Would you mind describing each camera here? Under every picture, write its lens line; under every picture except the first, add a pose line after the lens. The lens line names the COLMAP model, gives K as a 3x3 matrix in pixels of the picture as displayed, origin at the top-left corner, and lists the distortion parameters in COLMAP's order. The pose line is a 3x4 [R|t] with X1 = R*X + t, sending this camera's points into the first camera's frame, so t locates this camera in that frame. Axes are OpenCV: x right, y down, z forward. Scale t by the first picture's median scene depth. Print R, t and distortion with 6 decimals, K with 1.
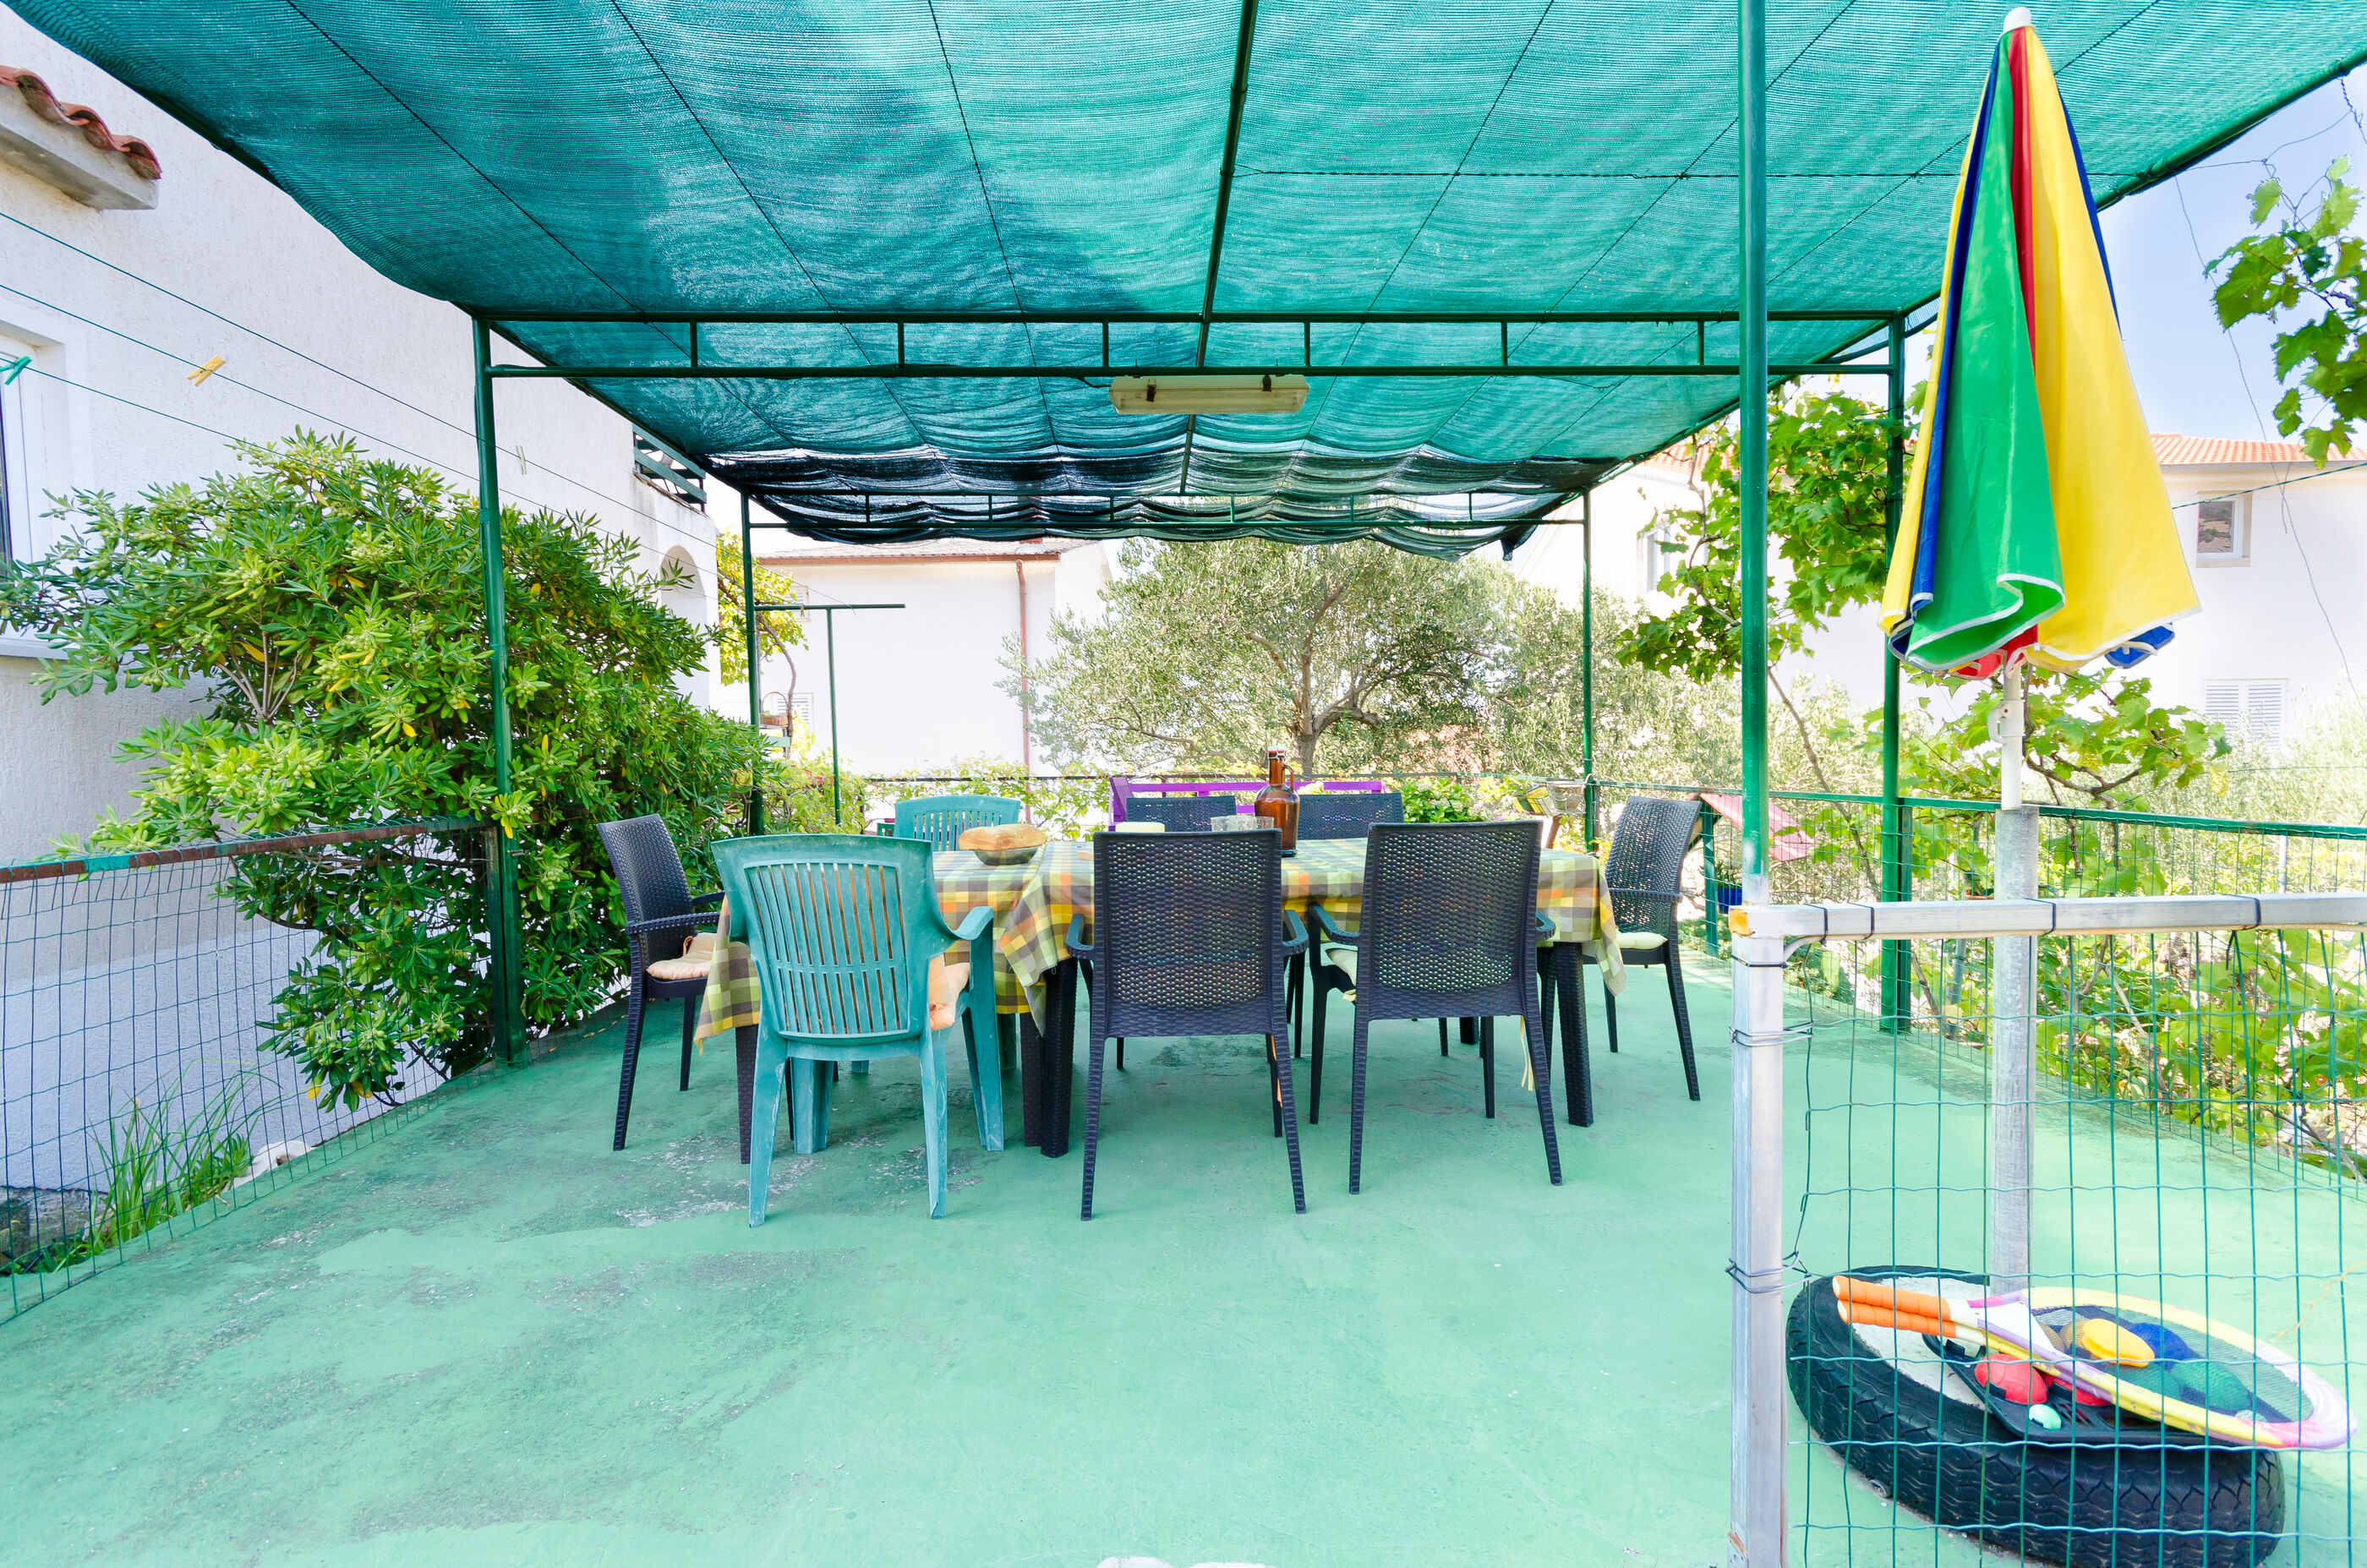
lens RADIAL K [[1032.3, 0, 1177.1], [0, 1032.3, 804.3], [0, 0, 1]] dist [0.000273, 0.000184]
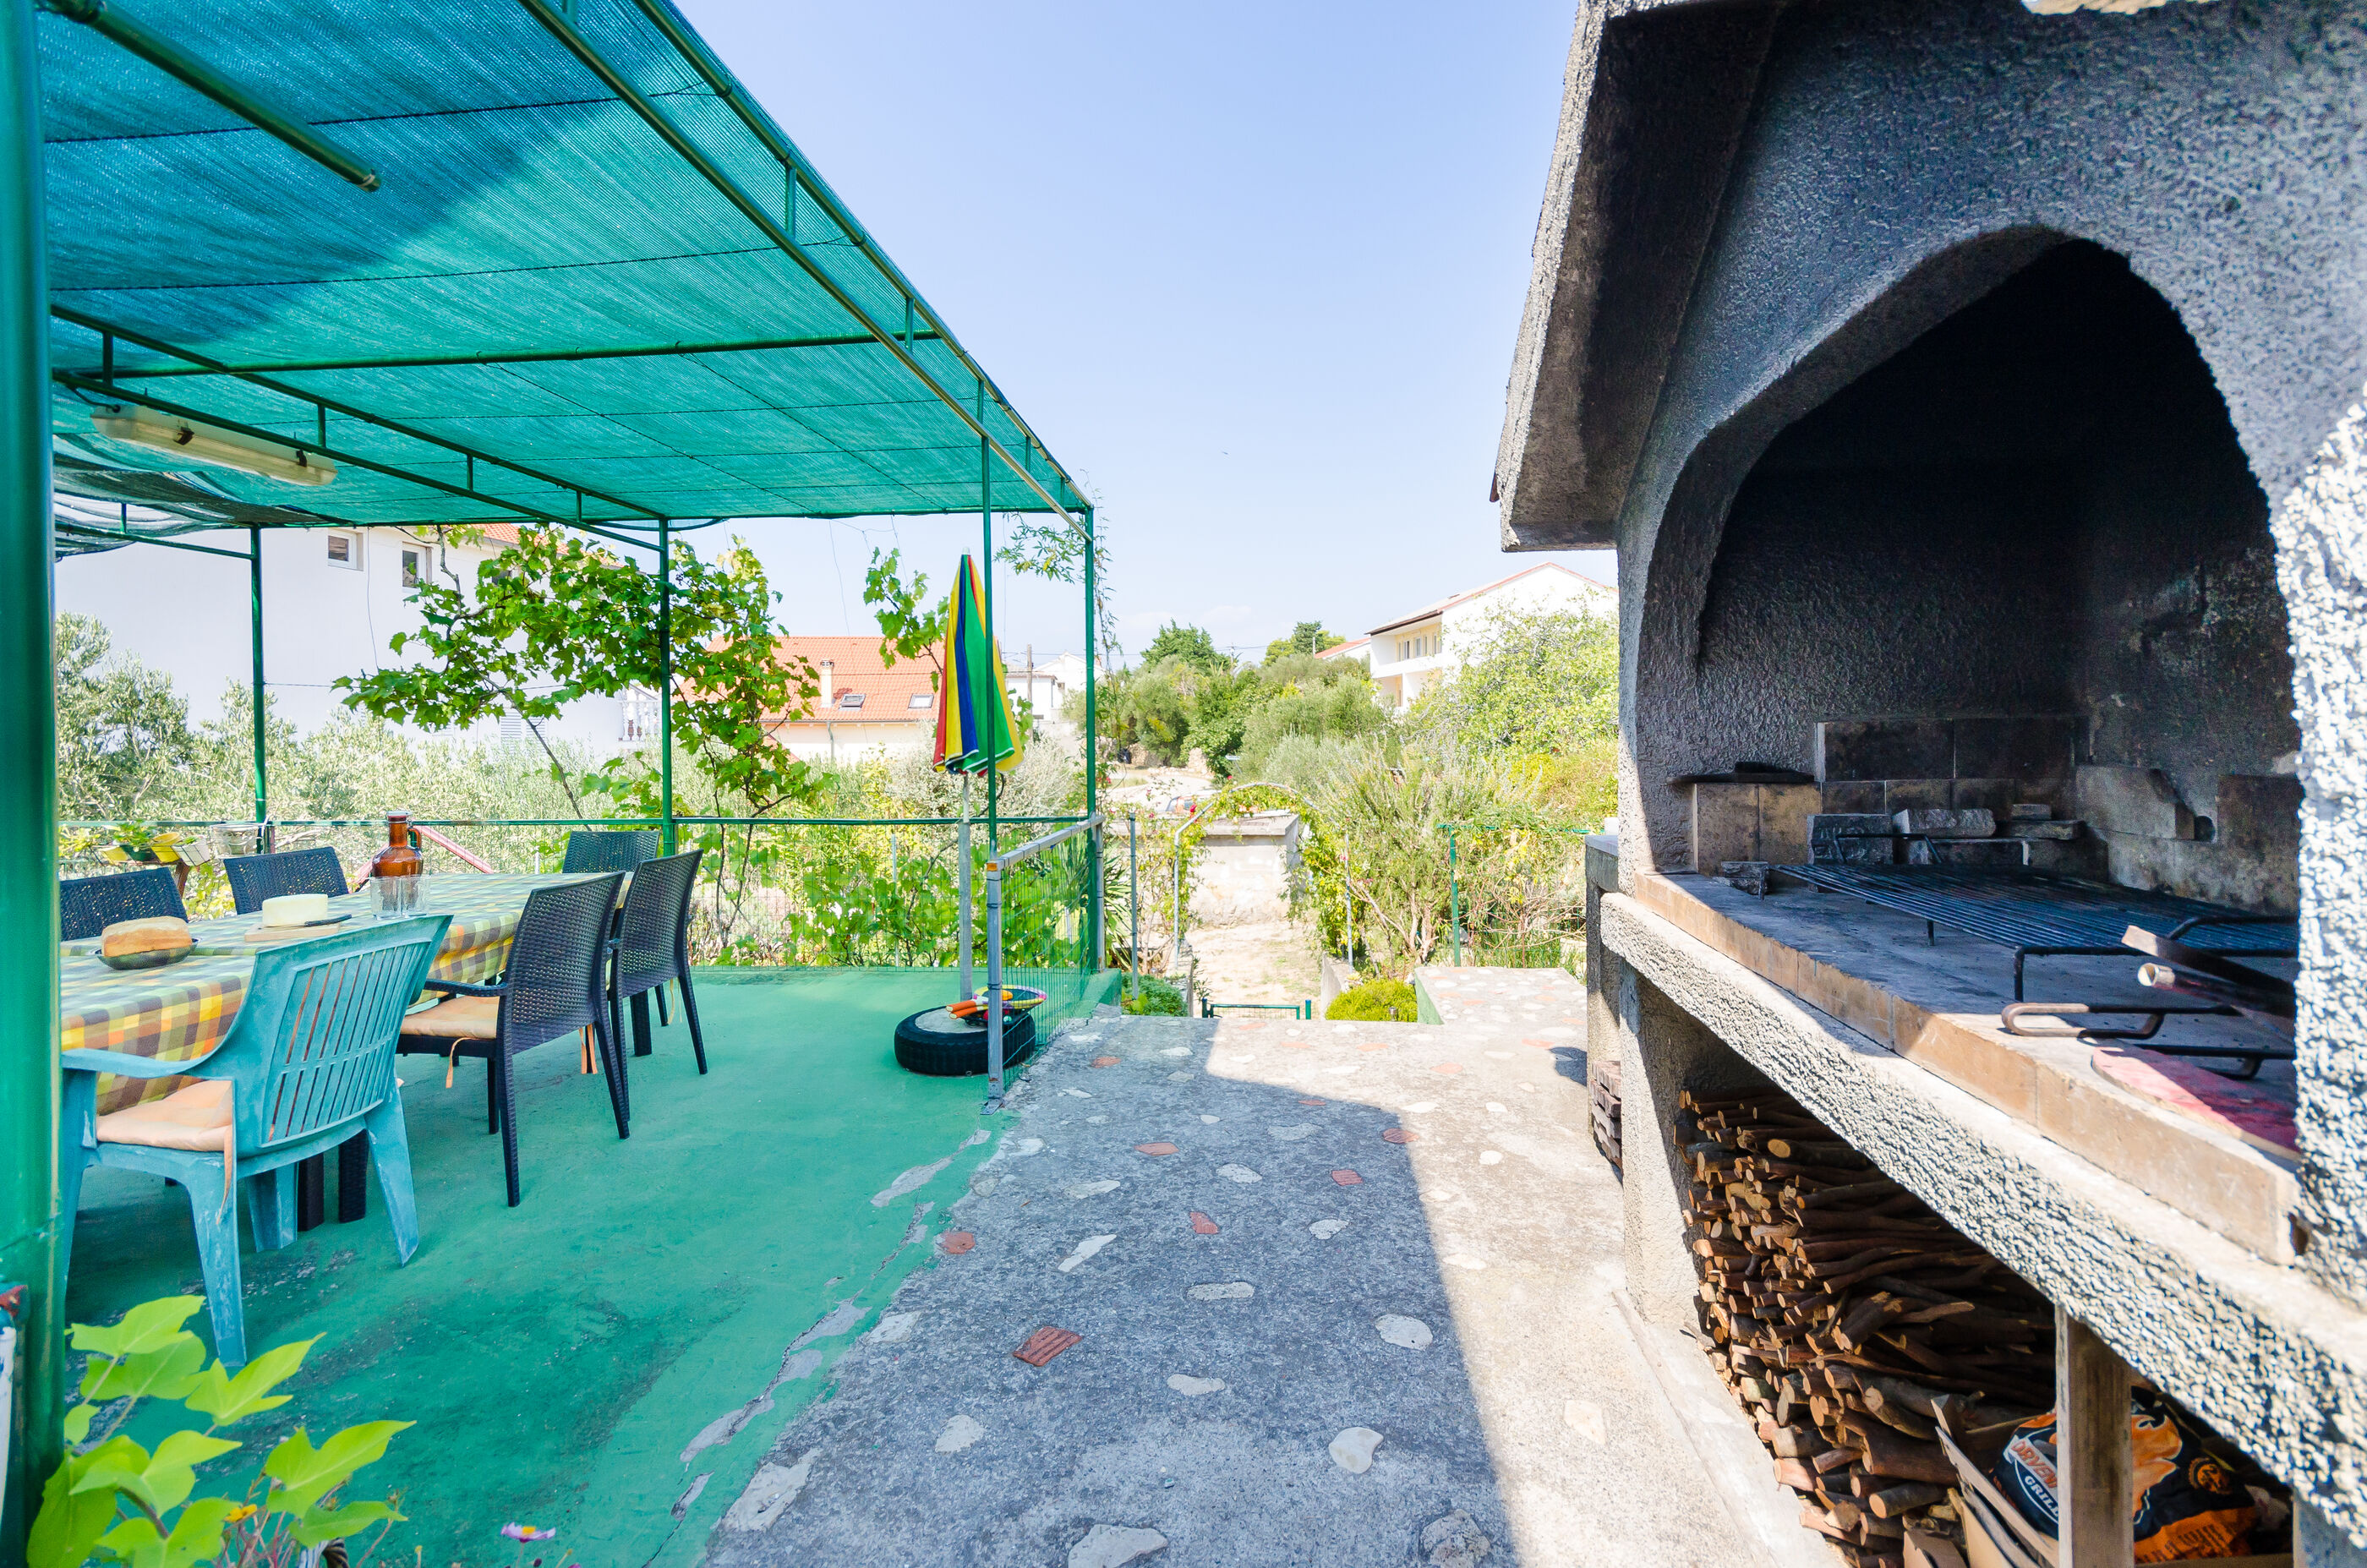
lens RADIAL K [[1072.0, 0, 1181.3], [0, 1072.0, 743.0], [0, 0, 1]] dist [0.000034, 0.000041]
pose [[0.133831, 0.004161, 0.990995, -0.646342], [0.058164, 0.998234, -0.012046, -0.045336], [-0.989296, 0.059252, 0.133353, 0.004150]]
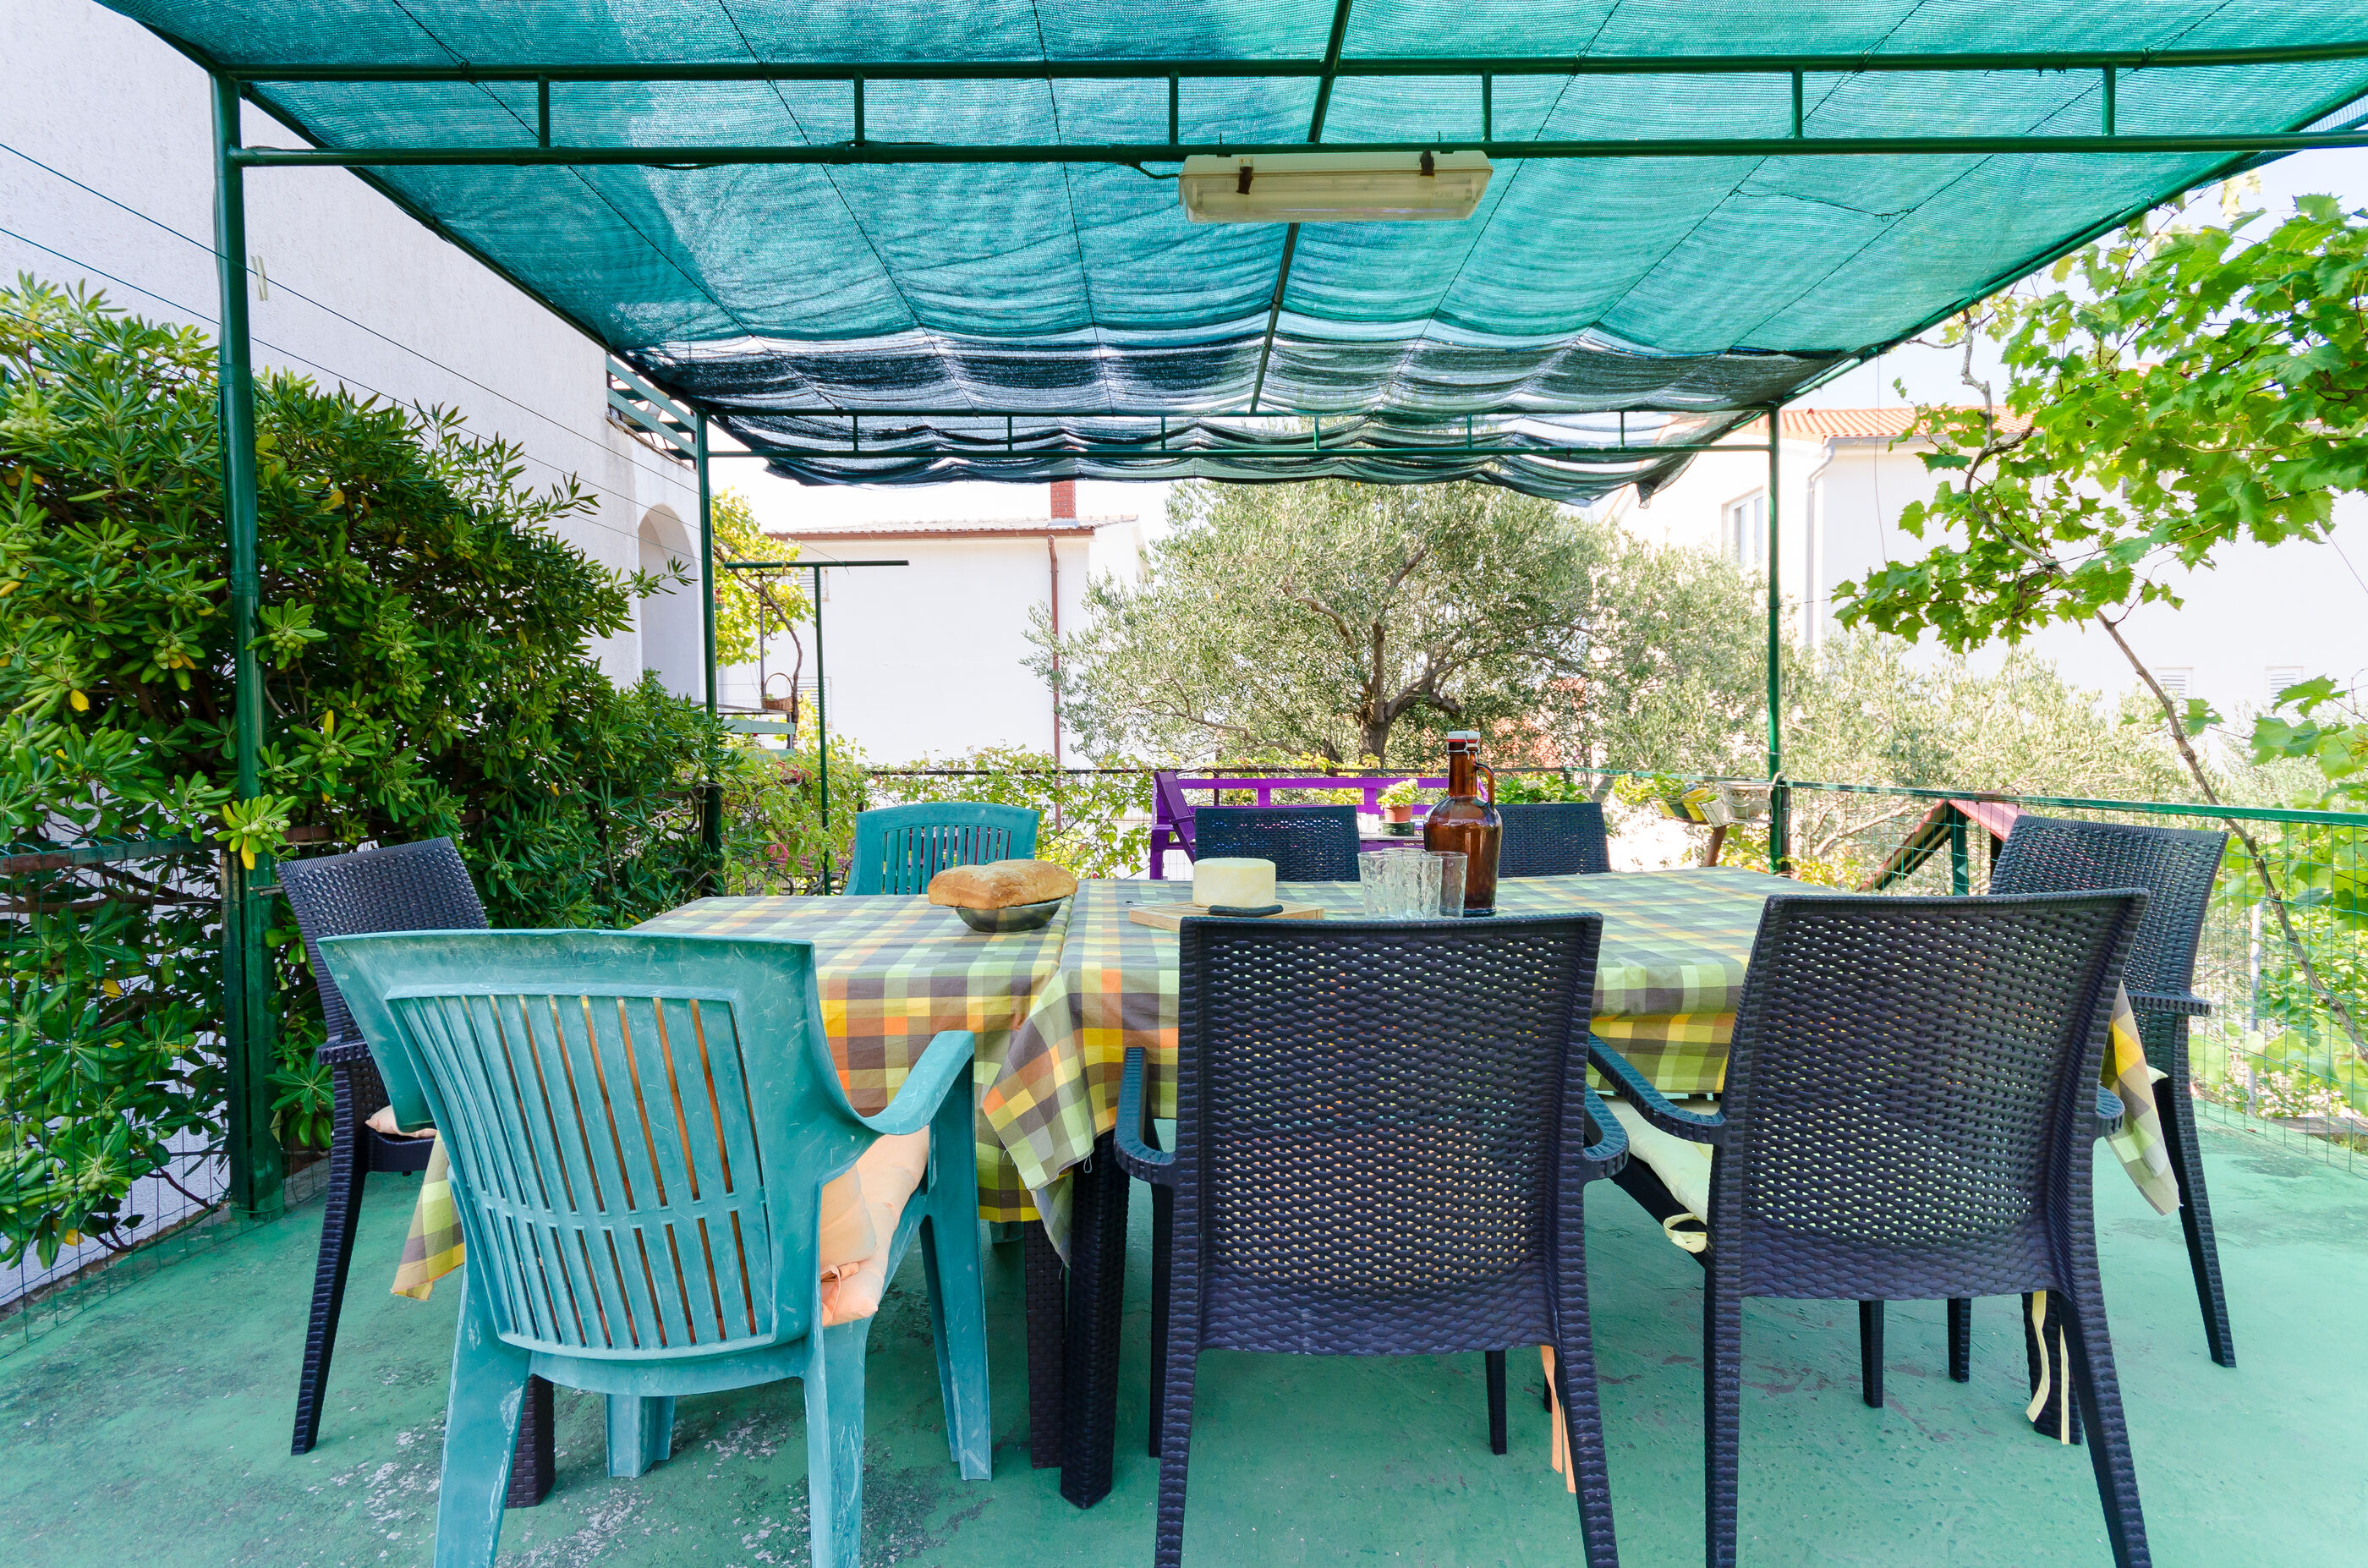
lens RADIAL K [[1048.6, 0, 1188.9], [0, 1048.6, 772.1], [0, 0, 1]] dist [0.002198, -0.000136]
pose [[0.999769, 0.005400, -0.020811, -0.033663], [-0.005854, 0.999745, -0.021809, -0.012895], [0.020688, 0.021926, 0.999546, 0.269625]]
